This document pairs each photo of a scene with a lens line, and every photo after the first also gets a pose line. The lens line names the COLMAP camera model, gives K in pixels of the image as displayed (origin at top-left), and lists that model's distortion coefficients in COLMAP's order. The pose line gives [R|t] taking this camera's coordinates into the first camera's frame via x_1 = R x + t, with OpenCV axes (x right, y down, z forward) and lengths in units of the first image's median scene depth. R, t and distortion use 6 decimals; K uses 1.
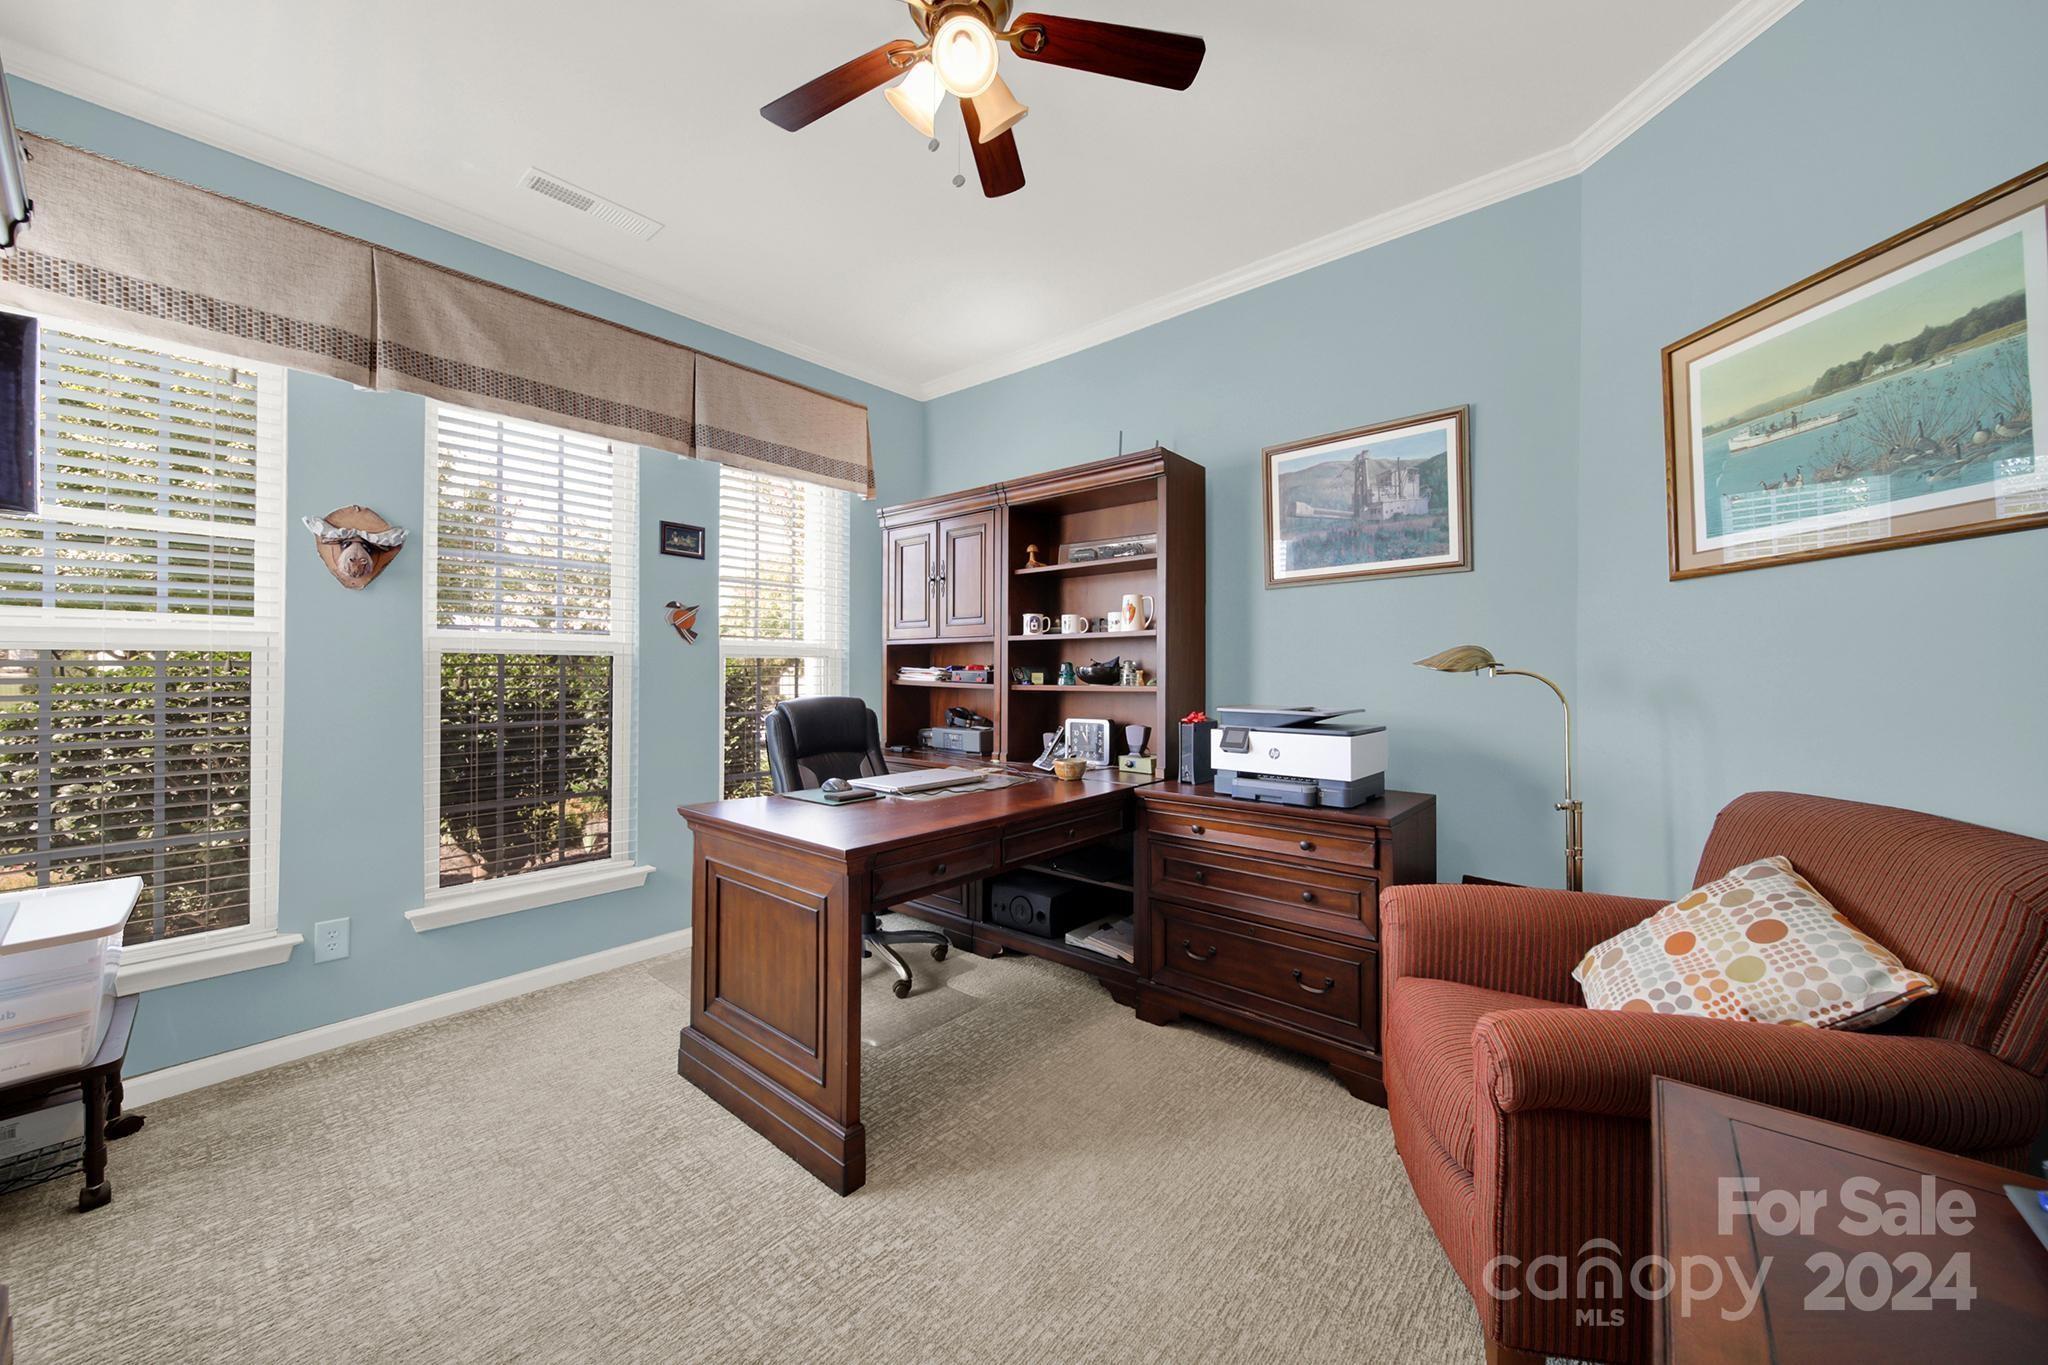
lens RADIAL K [[741.0, 0, 1031.0], [0, 741.0, 668.6], [0, 0, 1]] dist [-0.003813, -0.000873]
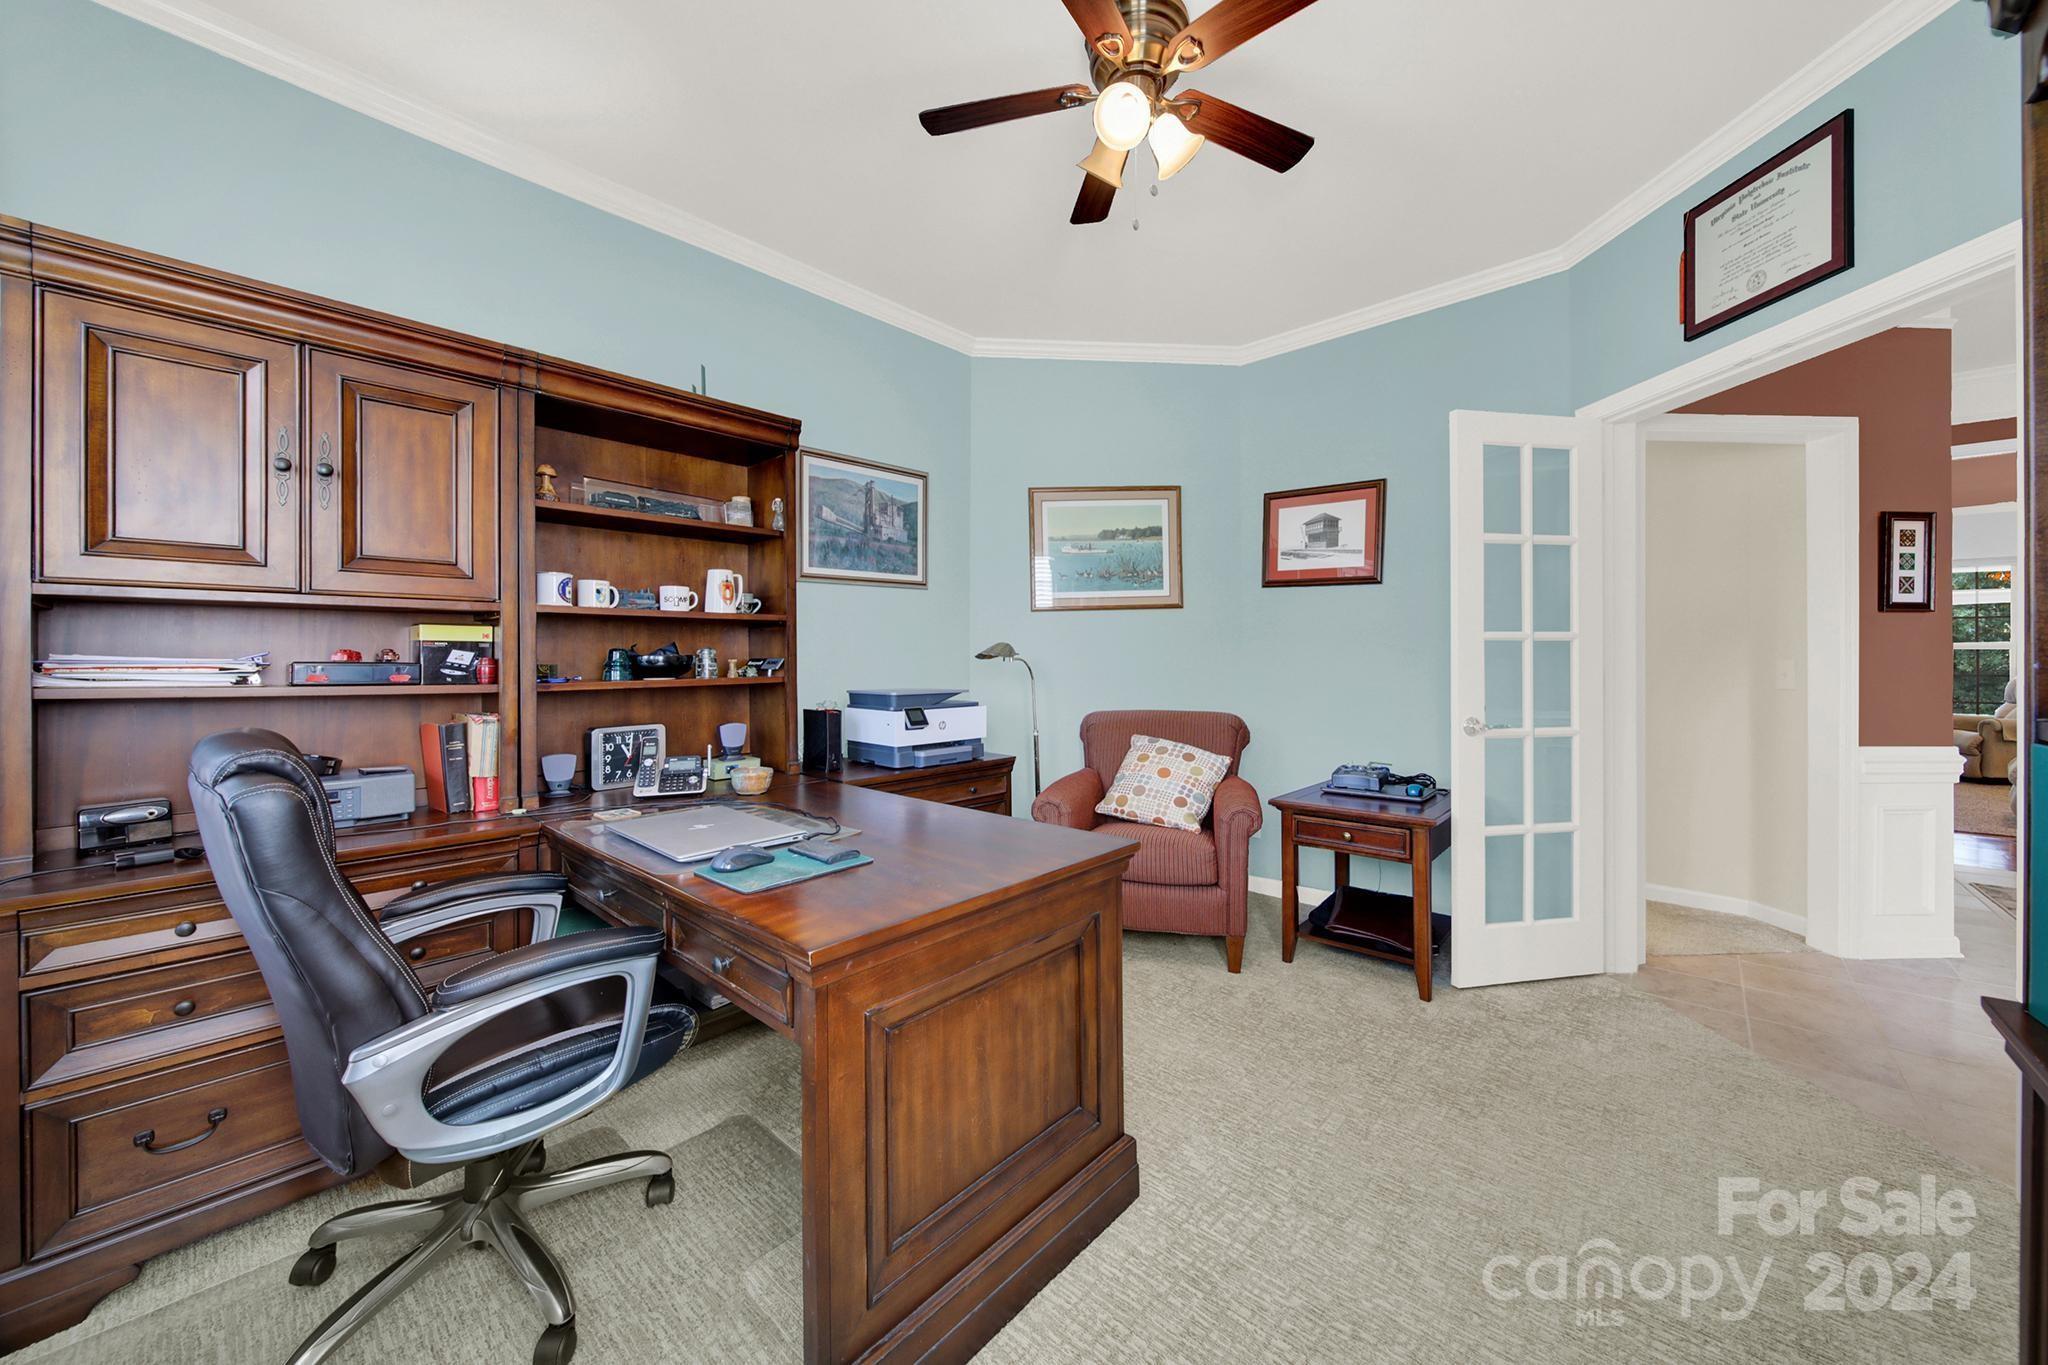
lens RADIAL K [[741.0, 0, 1021.5], [0, 741.0, 665.1], [0, 0, 1]] dist [-0.003813, -0.000873]
pose [[0.040080, -0.007006, 0.999172, -0.840685], [0.002814, 0.999972, 0.006899, 0.005373], [-0.999193, 0.002535, 0.040099, 0.761947]]
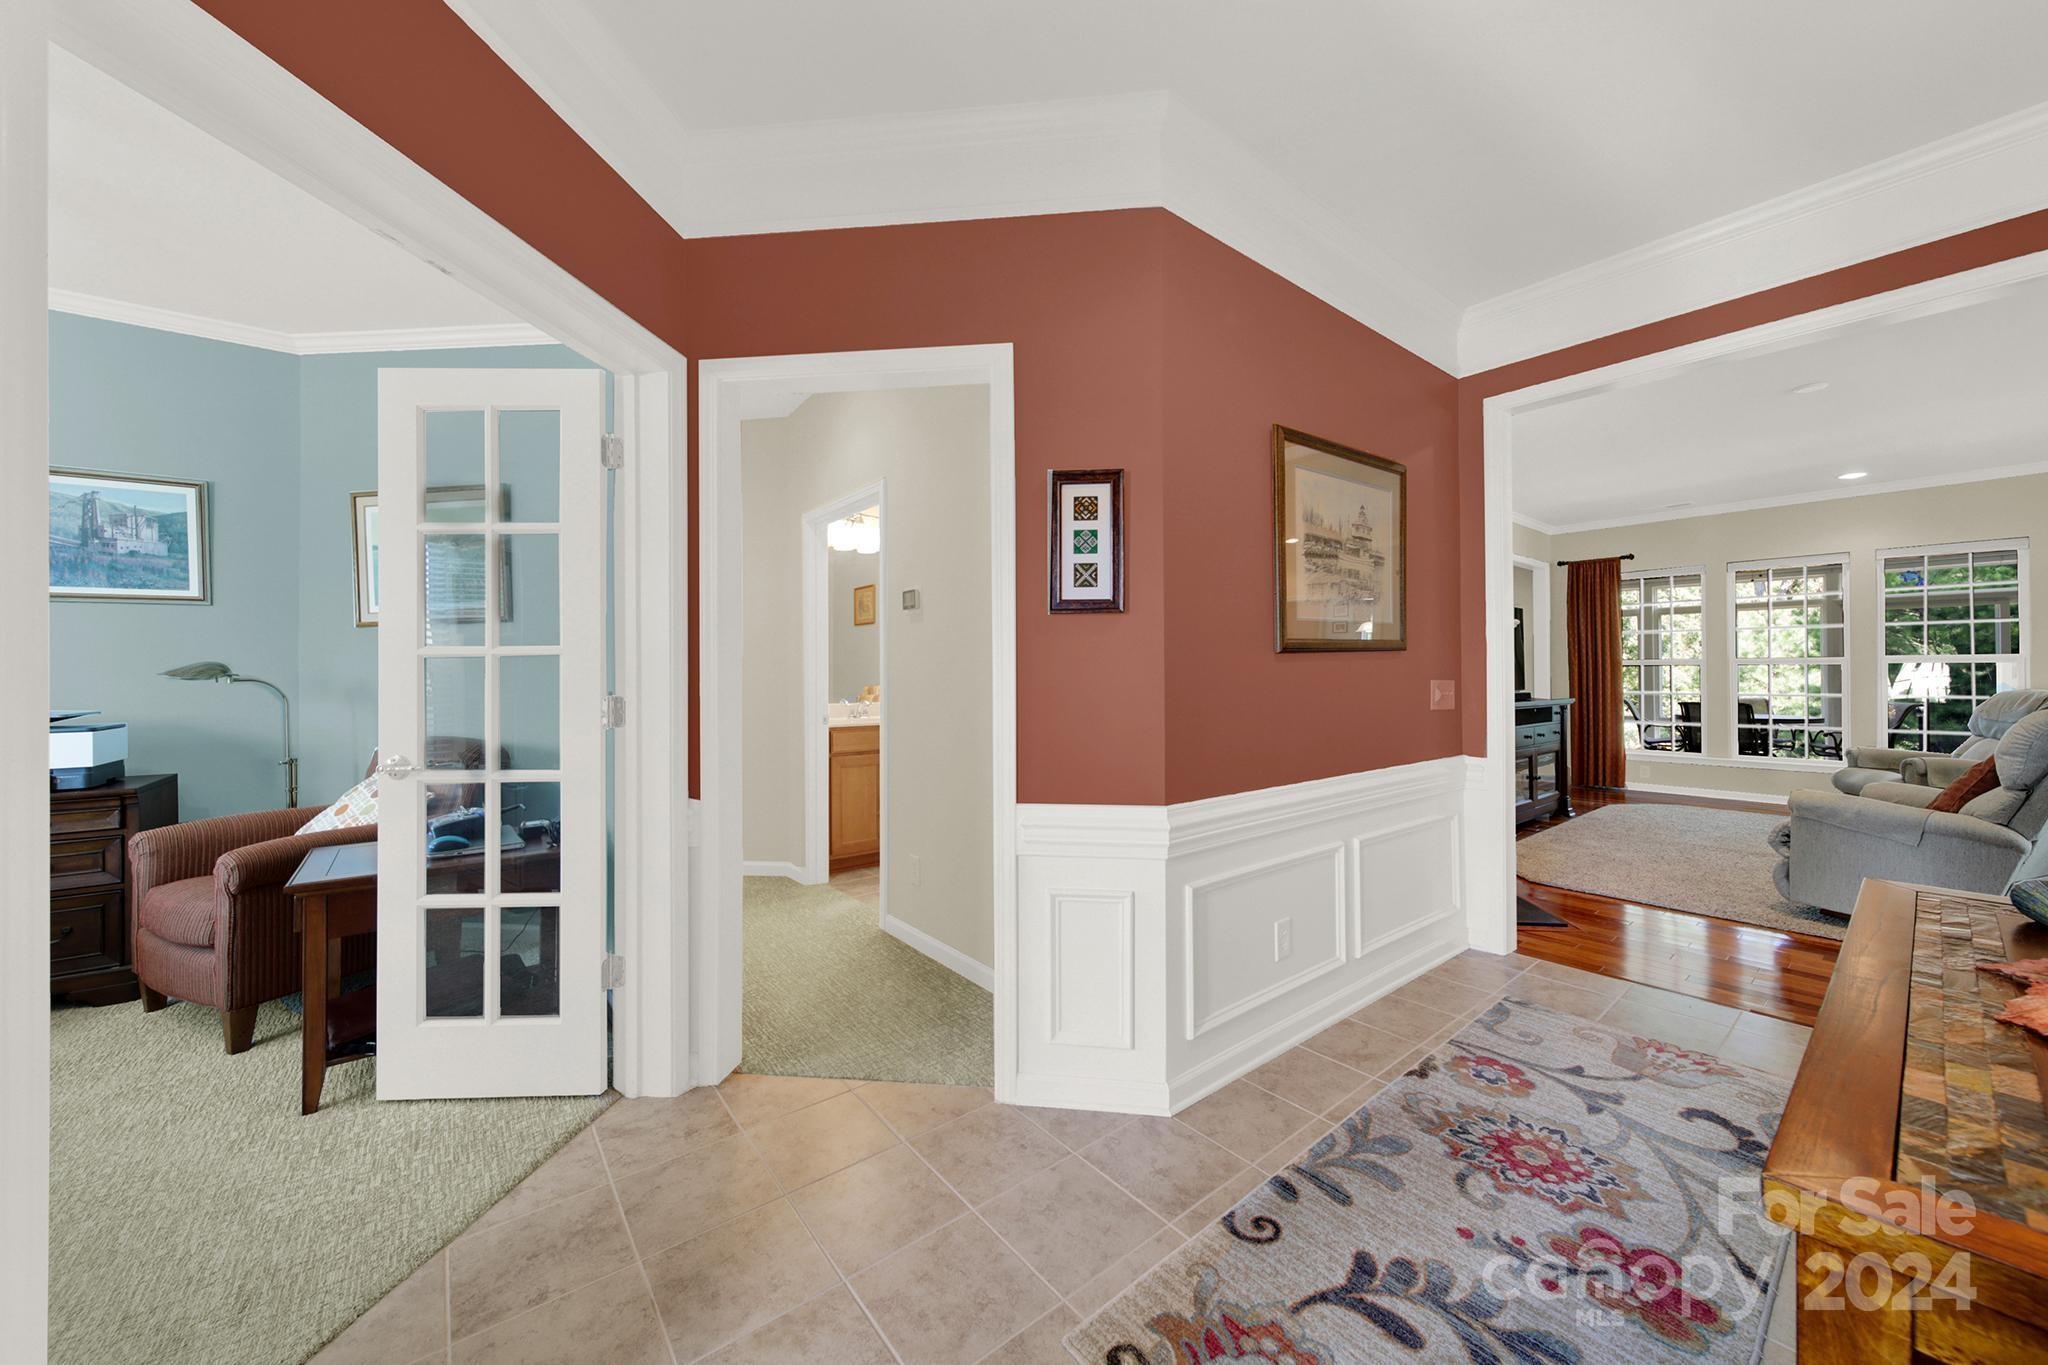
lens RADIAL K [[741.0, 0, 1030.0], [0, 741.0, 670.9], [0, 0, 1]] dist [-0.003813, -0.000873]
pose [[0.193633, 0.000883, 0.981074, -0.433318], [0.005314, 0.999984, -0.001949, -0.001429], [-0.981060, 0.005591, 0.193625, -0.725554]]
